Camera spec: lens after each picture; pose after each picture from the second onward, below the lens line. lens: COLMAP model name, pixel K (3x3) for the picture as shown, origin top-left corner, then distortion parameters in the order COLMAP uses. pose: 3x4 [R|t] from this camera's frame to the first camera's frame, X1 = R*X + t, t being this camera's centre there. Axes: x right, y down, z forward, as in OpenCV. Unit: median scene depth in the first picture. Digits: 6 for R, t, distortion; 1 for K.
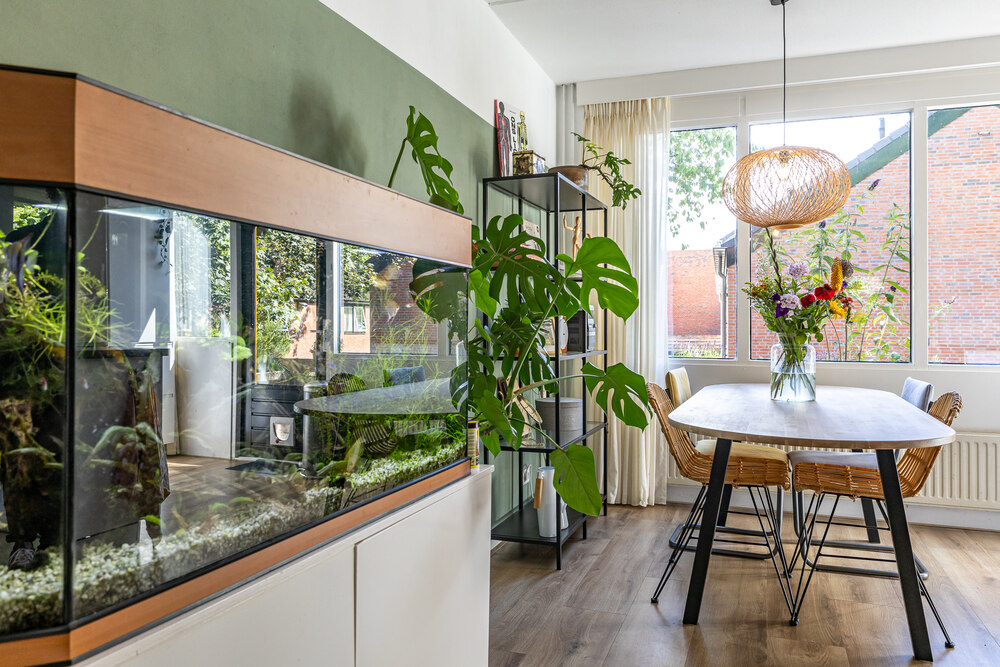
lens RADIAL K [[733.4, 0, 497.9], [0, 733.4, 314.4], [0, 0, 1]] dist [0.004280, 0.003756]
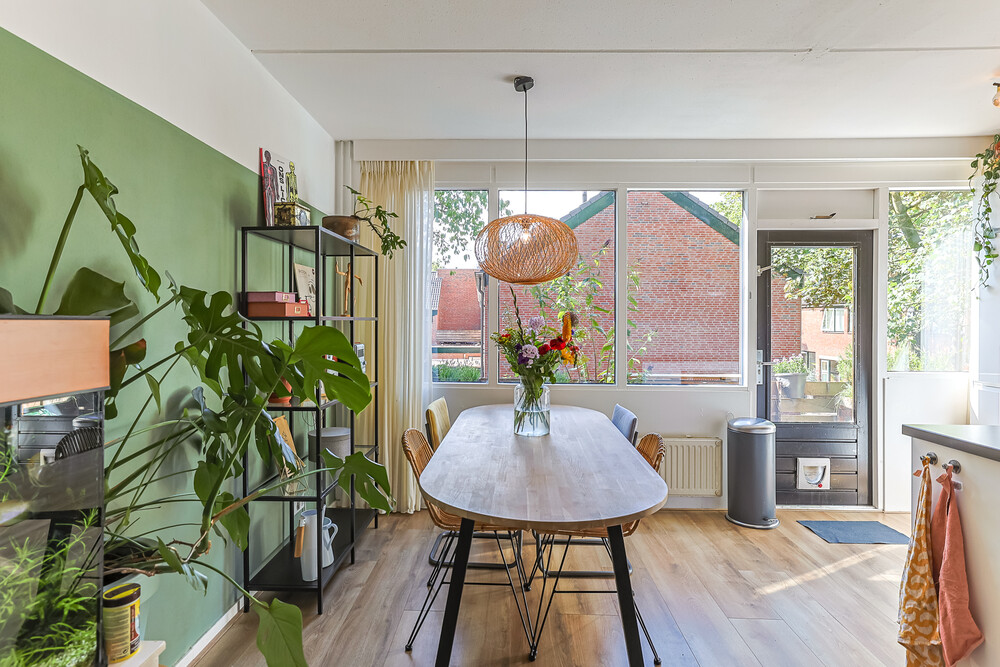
lens RADIAL K [[526.9, 0, 498.4], [0, 526.9, 318.7], [0, 0, 1]] dist [-0.003836, -0.000161]
pose [[0.946873, -0.001764, 0.321602, 0.078567], [-0.002659, 0.999908, 0.013315, -0.071673], [-0.321596, -0.013463, 0.946781, 0.215214]]
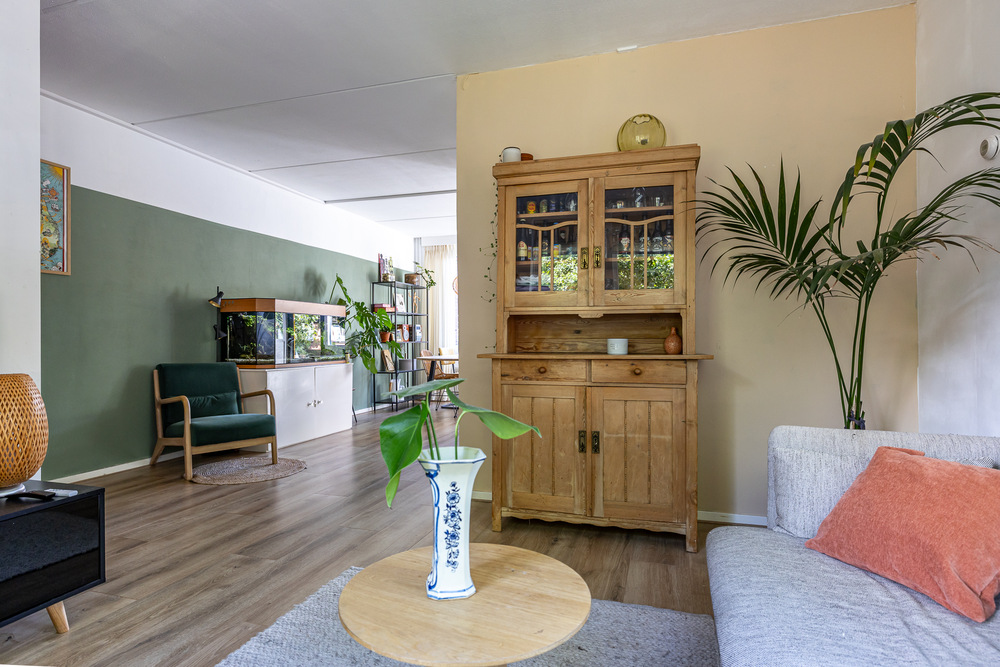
lens RADIAL K [[542.6, 0, 500.0], [0, 542.6, 333.5], [0, 0, 1]] dist [0.000608, 0.000009]
pose [[0.998681, -0.011348, 0.050071, 0.383847], [0.011109, 0.999926, 0.005052, 0.016196], [-0.050125, -0.004489, 0.998733, -1.223946]]
